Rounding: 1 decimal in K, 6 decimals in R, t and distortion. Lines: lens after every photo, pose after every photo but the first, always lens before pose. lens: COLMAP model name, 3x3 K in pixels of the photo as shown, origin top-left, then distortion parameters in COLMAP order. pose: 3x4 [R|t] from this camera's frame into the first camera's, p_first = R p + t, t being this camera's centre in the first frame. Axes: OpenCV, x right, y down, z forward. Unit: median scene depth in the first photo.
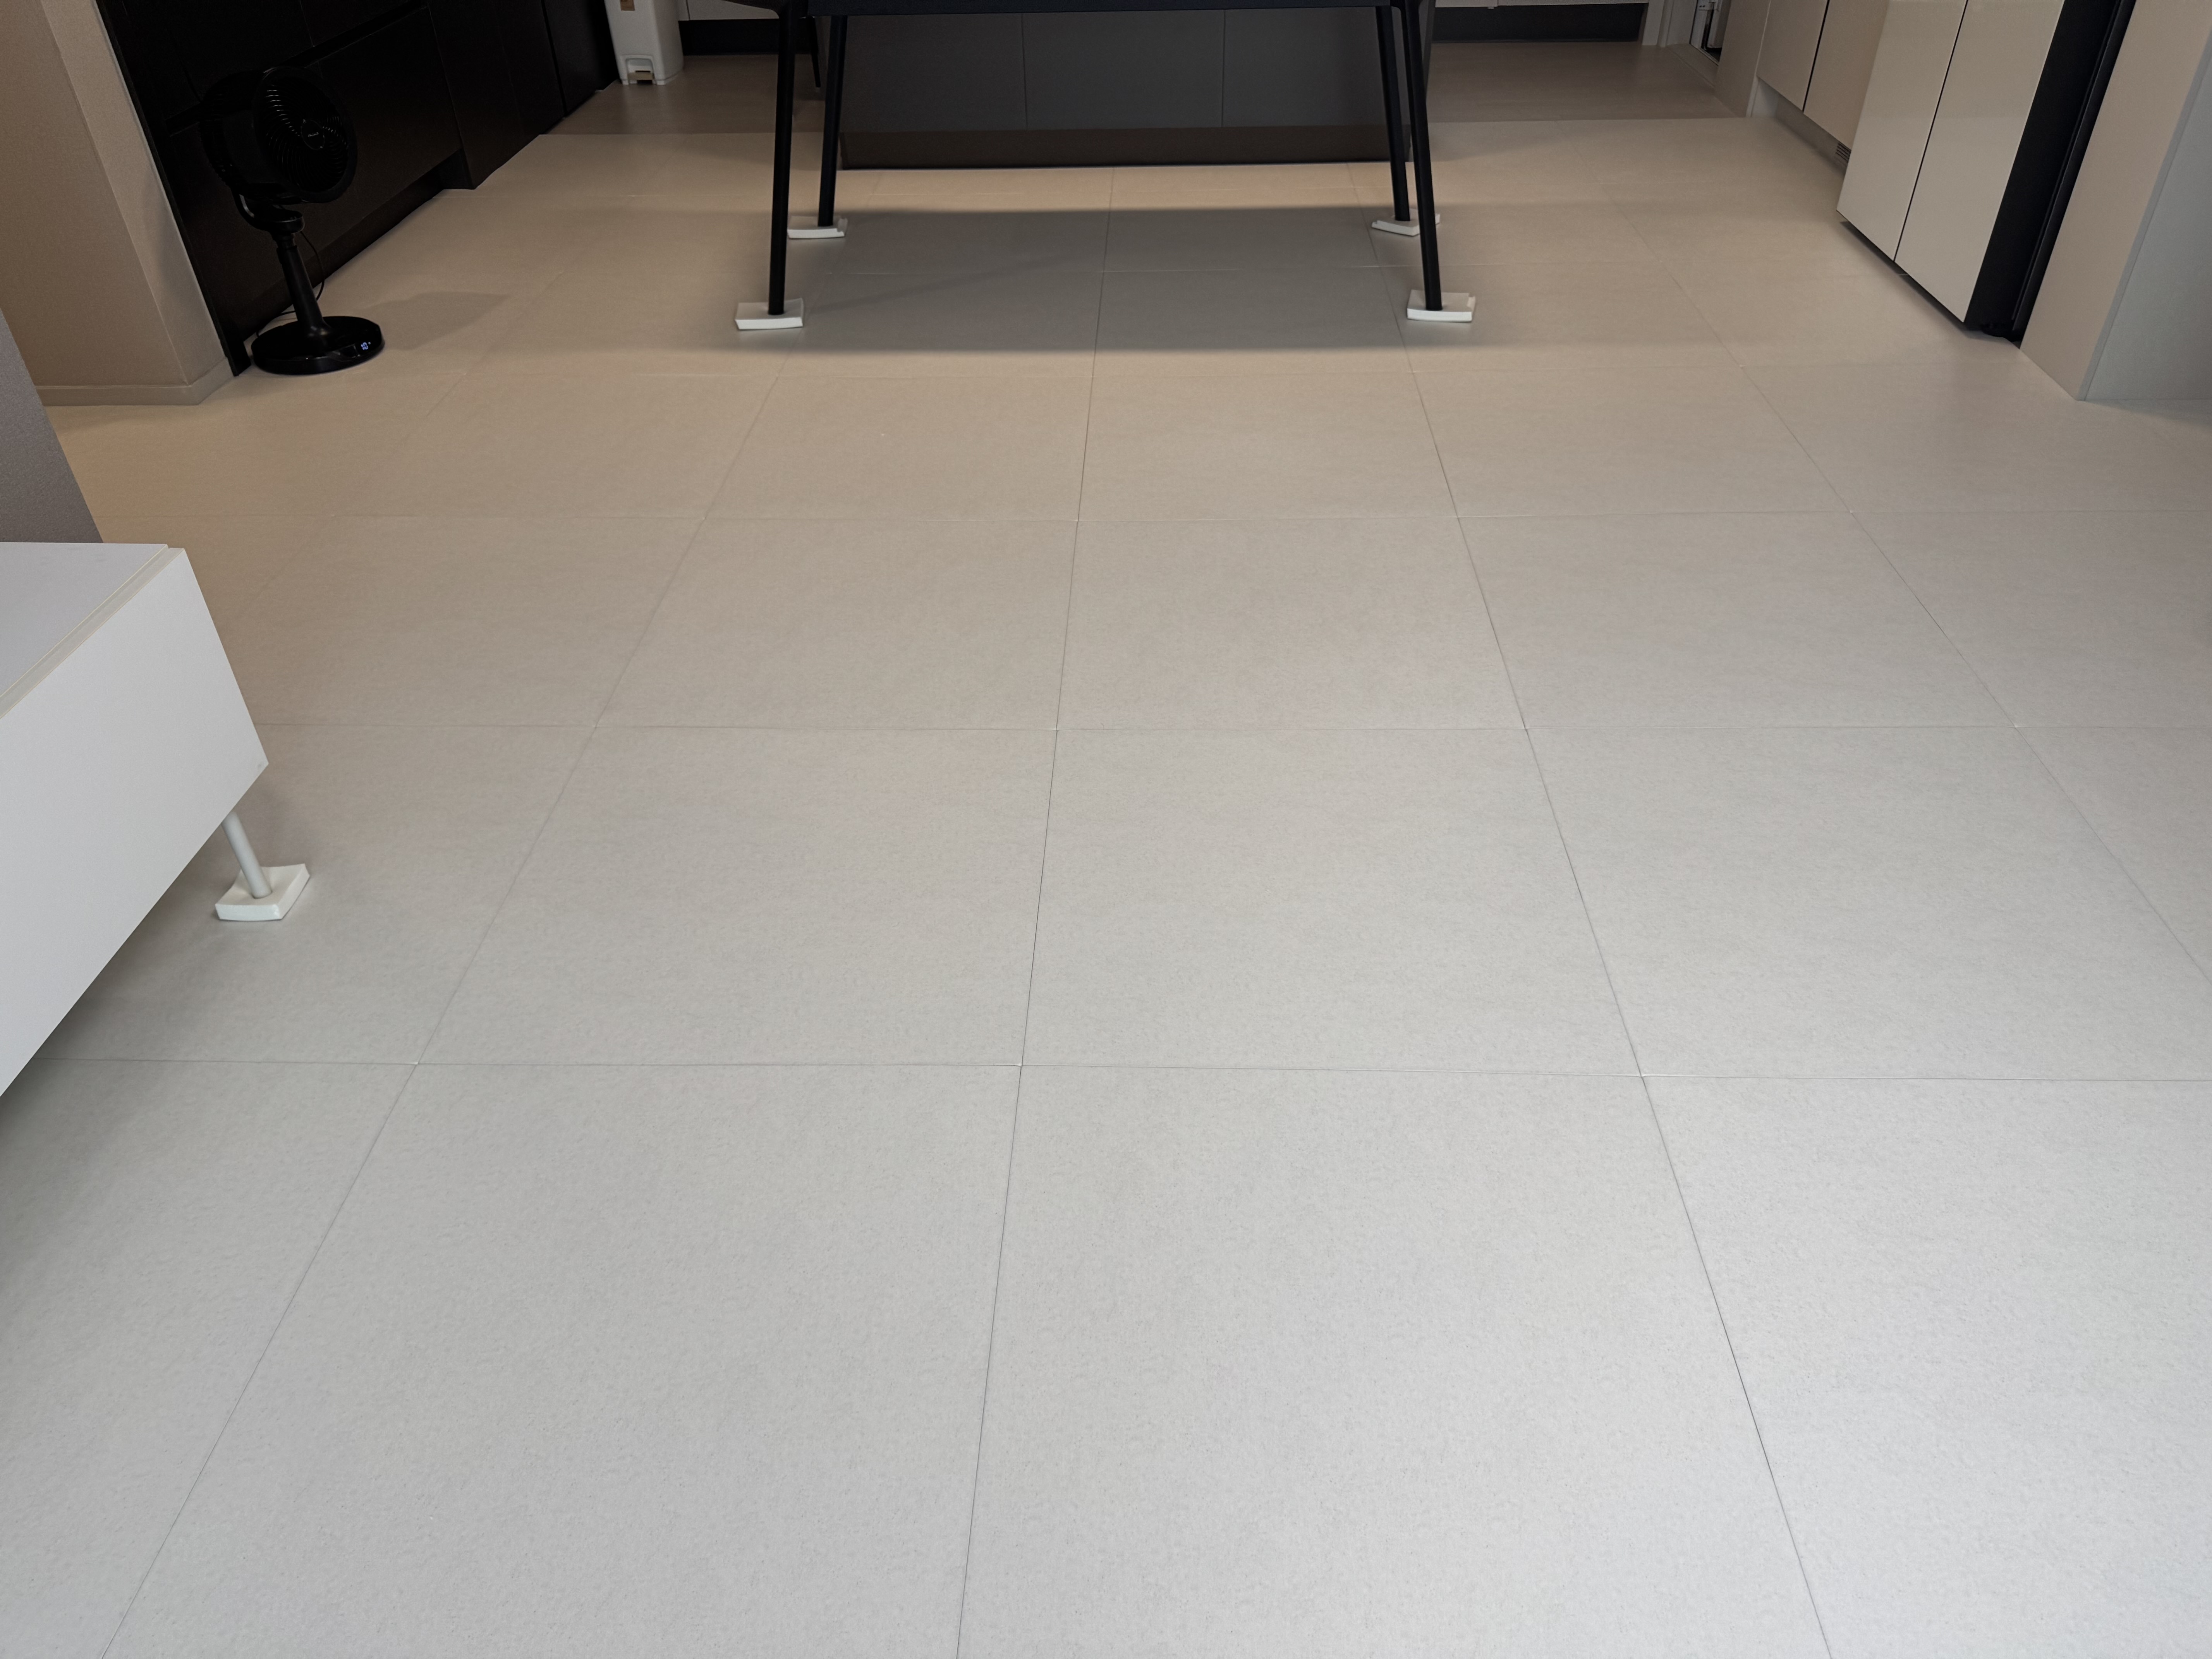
lens RADIAL K [[1561.3, 0, 1073.6], [0, 1561.3, 837.5], [0, 0, 1]] dist [-0.024819, 0.004345]
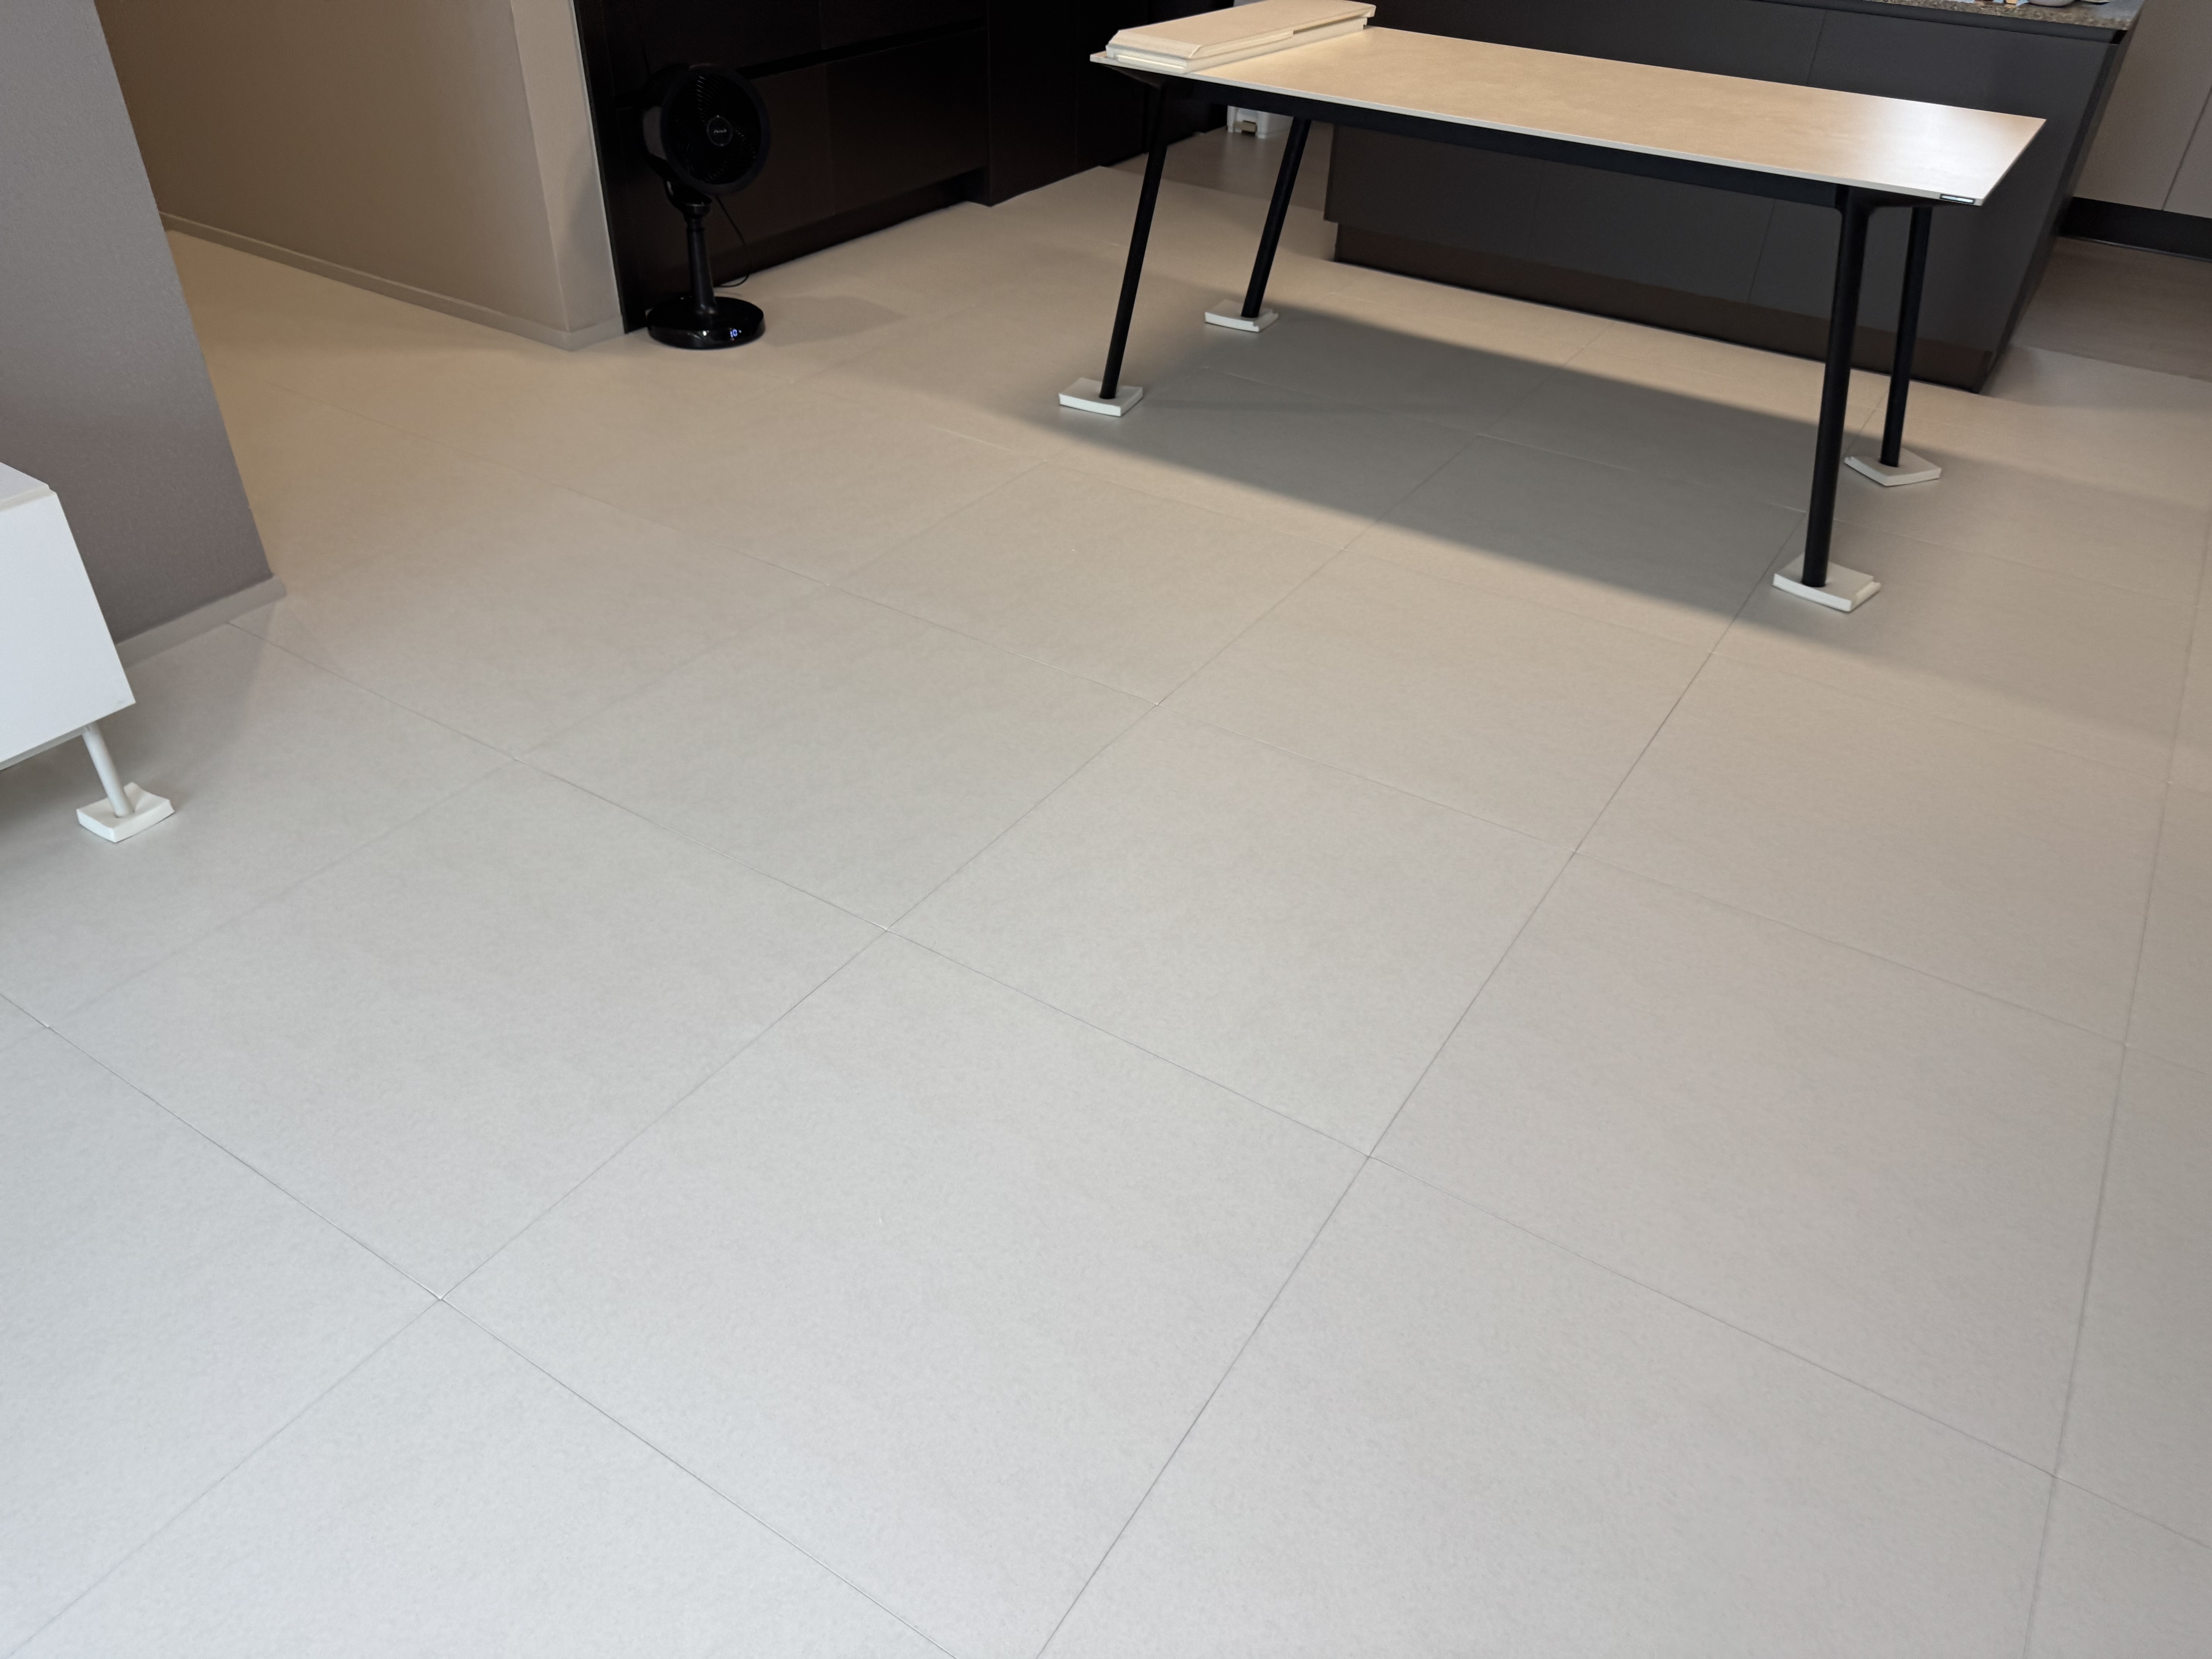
lens RADIAL K [[1590.6, 0, 1095.2], [0, 1590.6, 824.0], [0, 0, 1]] dist [0.001289, -0.002011]
pose [[0.867251, 0.331745, -0.371243, 0.257000], [-0.345559, 0.937890, 0.030855, -0.122987], [0.358421, 0.101527, 0.928023, 0.124854]]
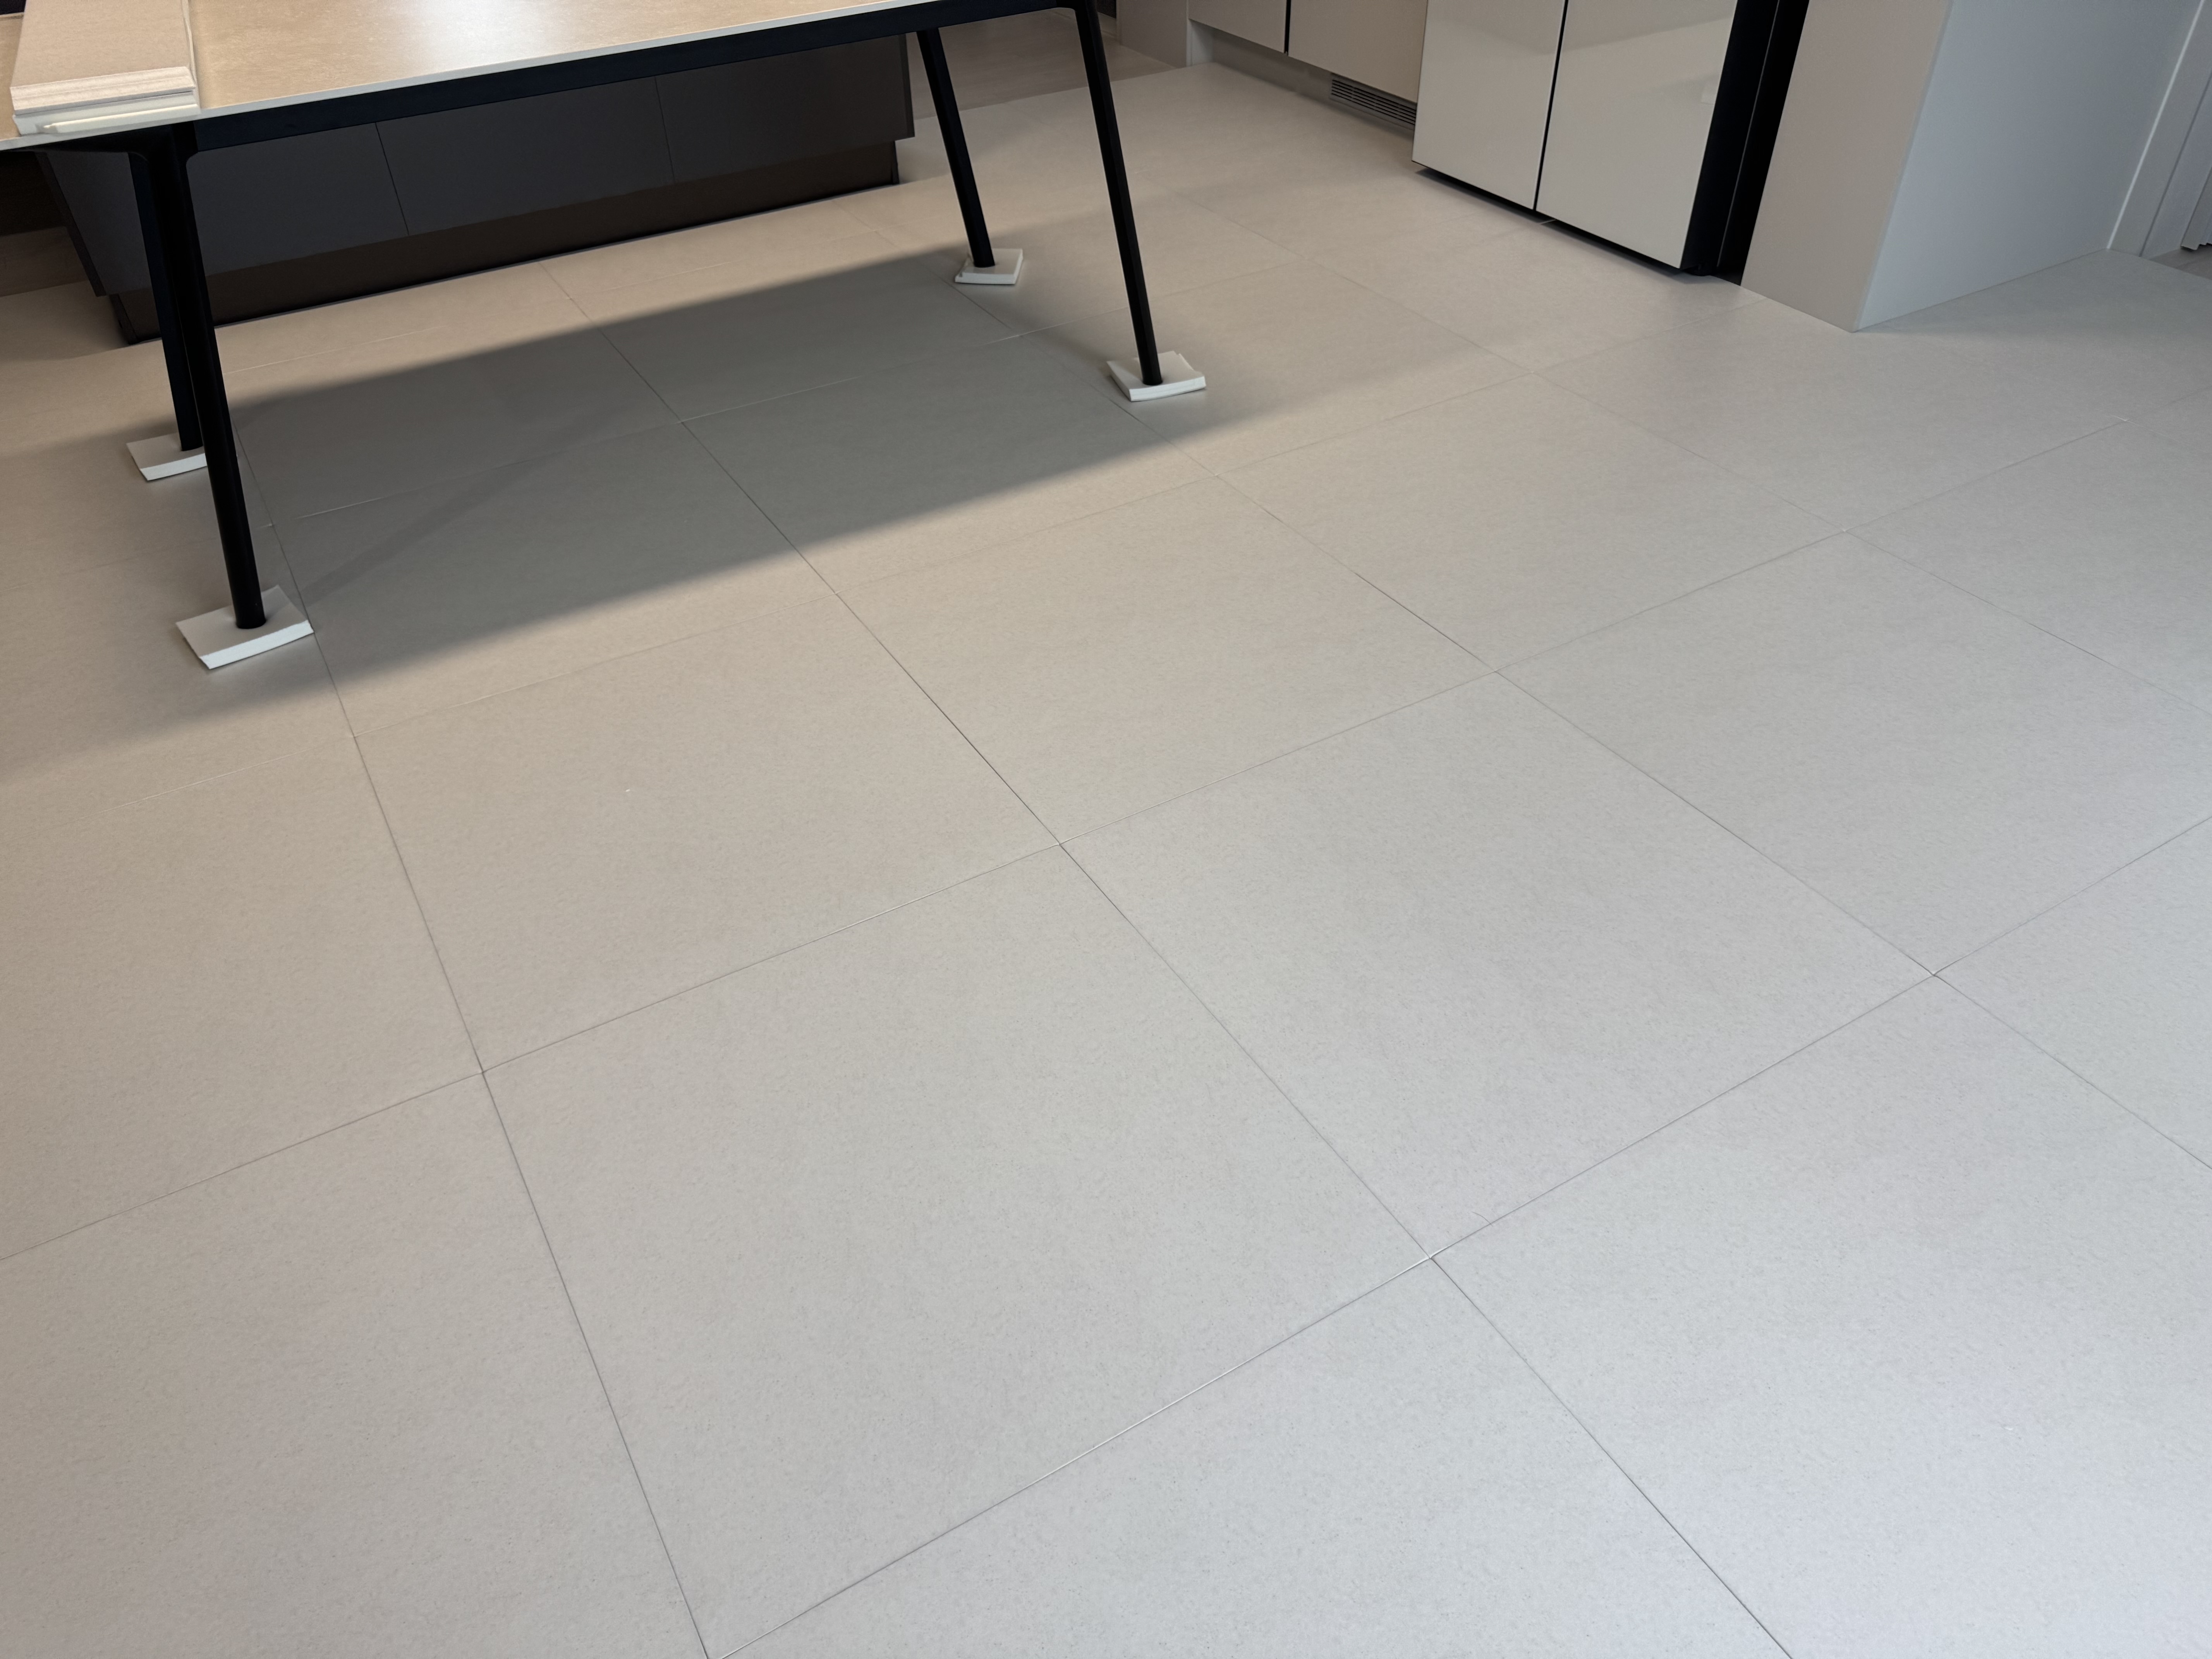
lens RADIAL K [[1590.6, 0, 1095.2], [0, 1590.6, 824.0], [0, 0, 1]] dist [0.001289, -0.002011]
pose [[0.839849, -0.341262, 0.422131, -0.209679], [0.335917, 0.937613, 0.089671, -0.212022], [-0.426397, 0.066490, 0.902089, 0.300210]]
